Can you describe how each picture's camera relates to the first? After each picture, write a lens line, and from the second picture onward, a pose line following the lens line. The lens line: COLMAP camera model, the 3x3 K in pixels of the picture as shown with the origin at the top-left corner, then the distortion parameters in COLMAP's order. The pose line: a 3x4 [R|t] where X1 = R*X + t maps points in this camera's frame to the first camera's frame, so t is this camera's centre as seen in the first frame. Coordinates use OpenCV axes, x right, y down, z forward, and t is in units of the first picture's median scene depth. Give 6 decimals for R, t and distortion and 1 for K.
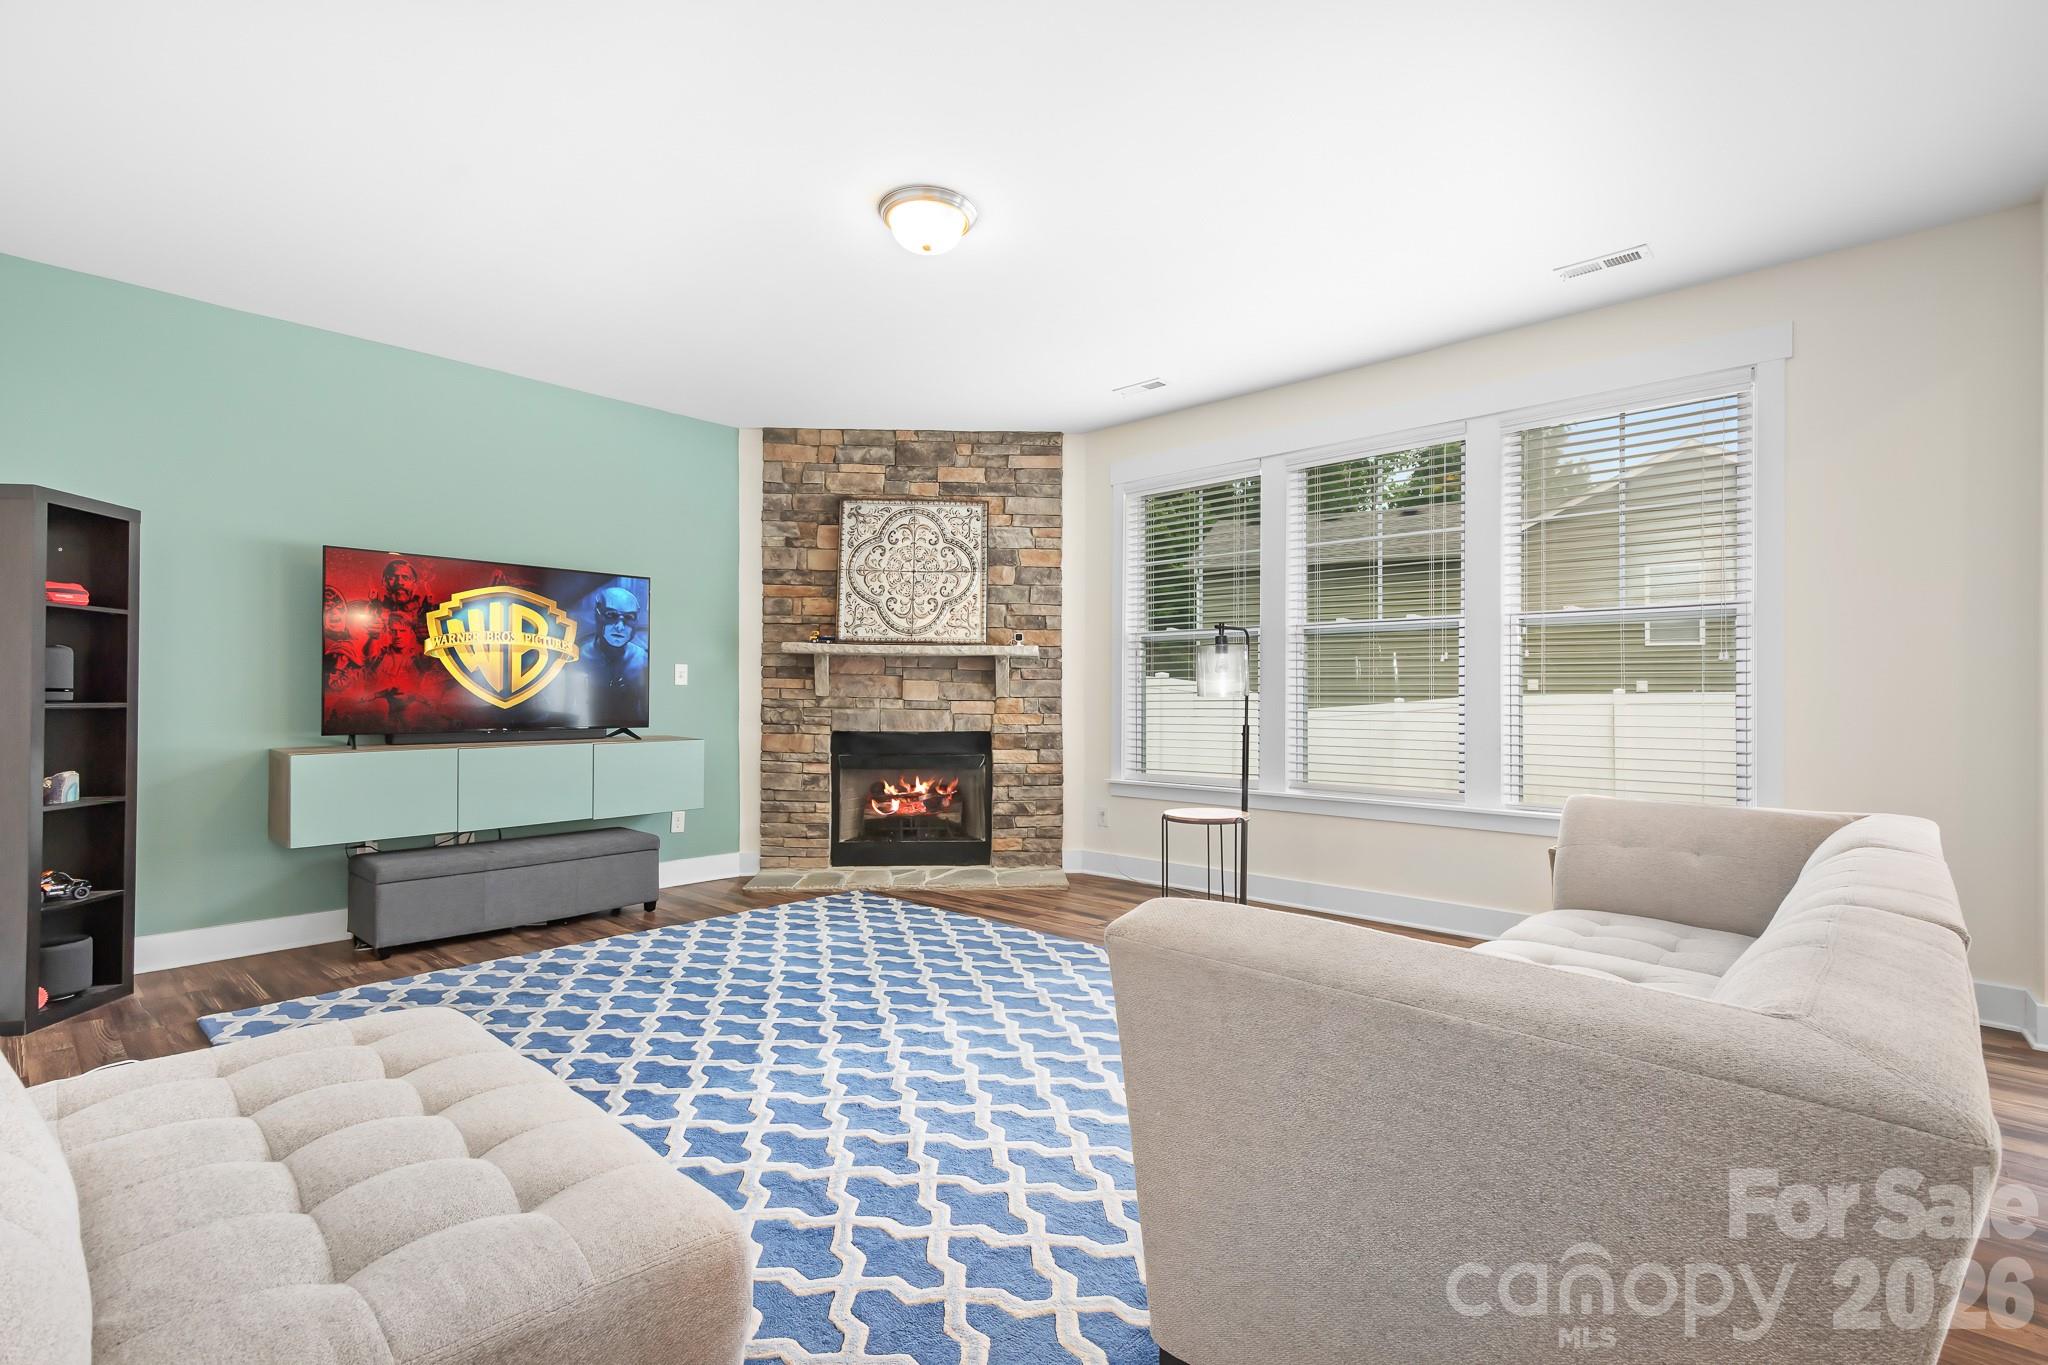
lens RADIAL K [[921.7, 0, 1016.0], [0, 921.7, 718.4], [0, 0, 1]] dist [0.014347, -0.001476]
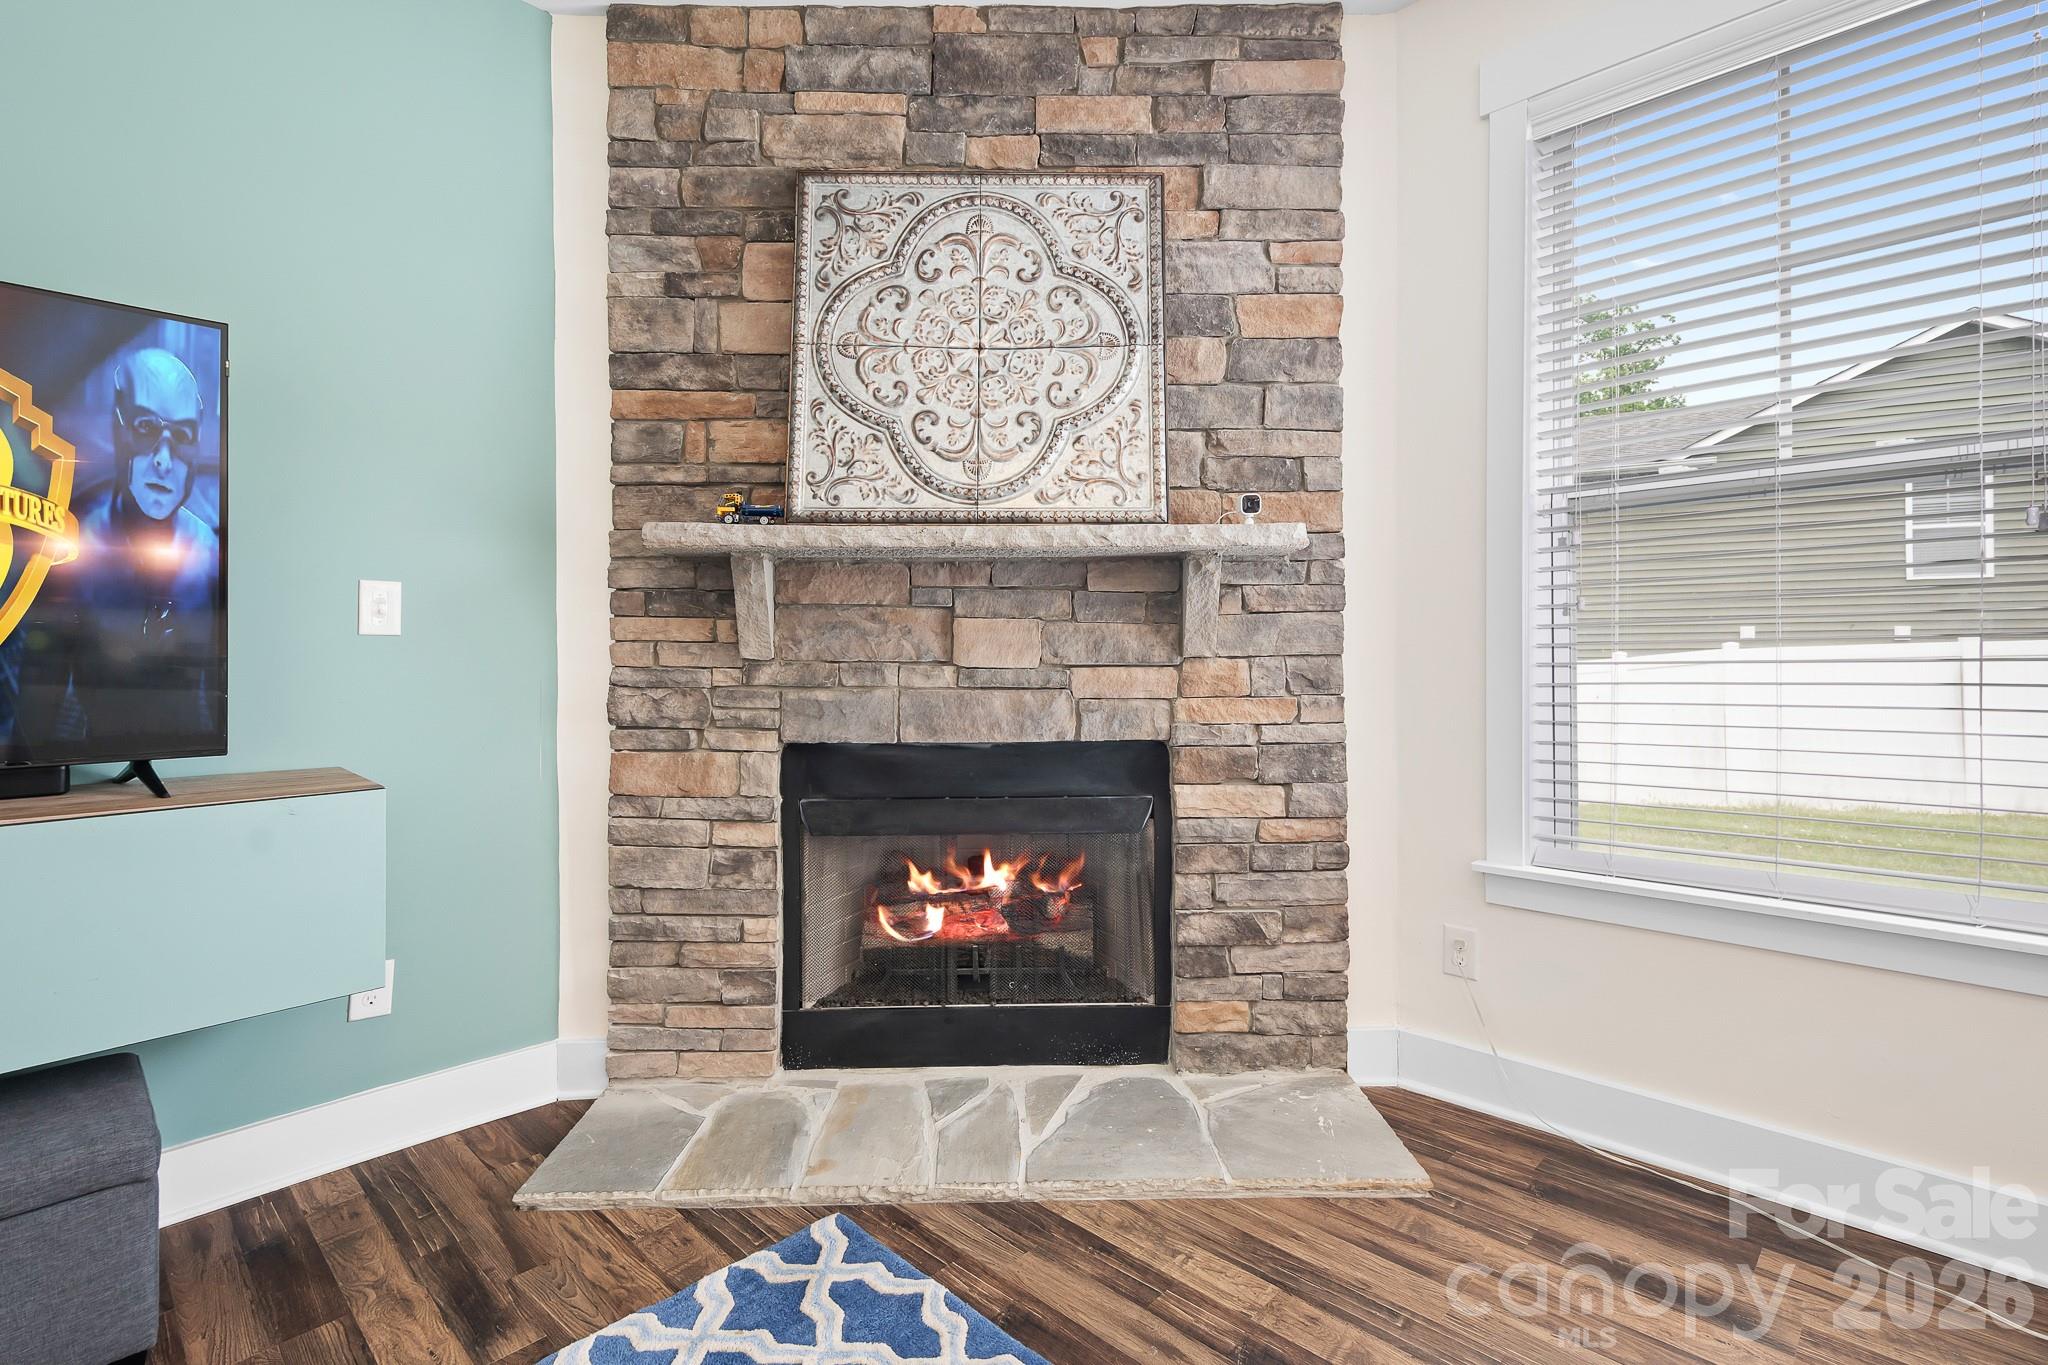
lens RADIAL K [[921.7, 0, 984.3], [0, 921.7, 656.1], [0, 0, 1]] dist [0.014347, -0.001476]
pose [[0.999937, -0.010618, -0.003522, -0.107929], [0.010542, 0.999726, -0.020906, -0.015708], [0.003743, 0.020868, 0.999775, 0.590905]]
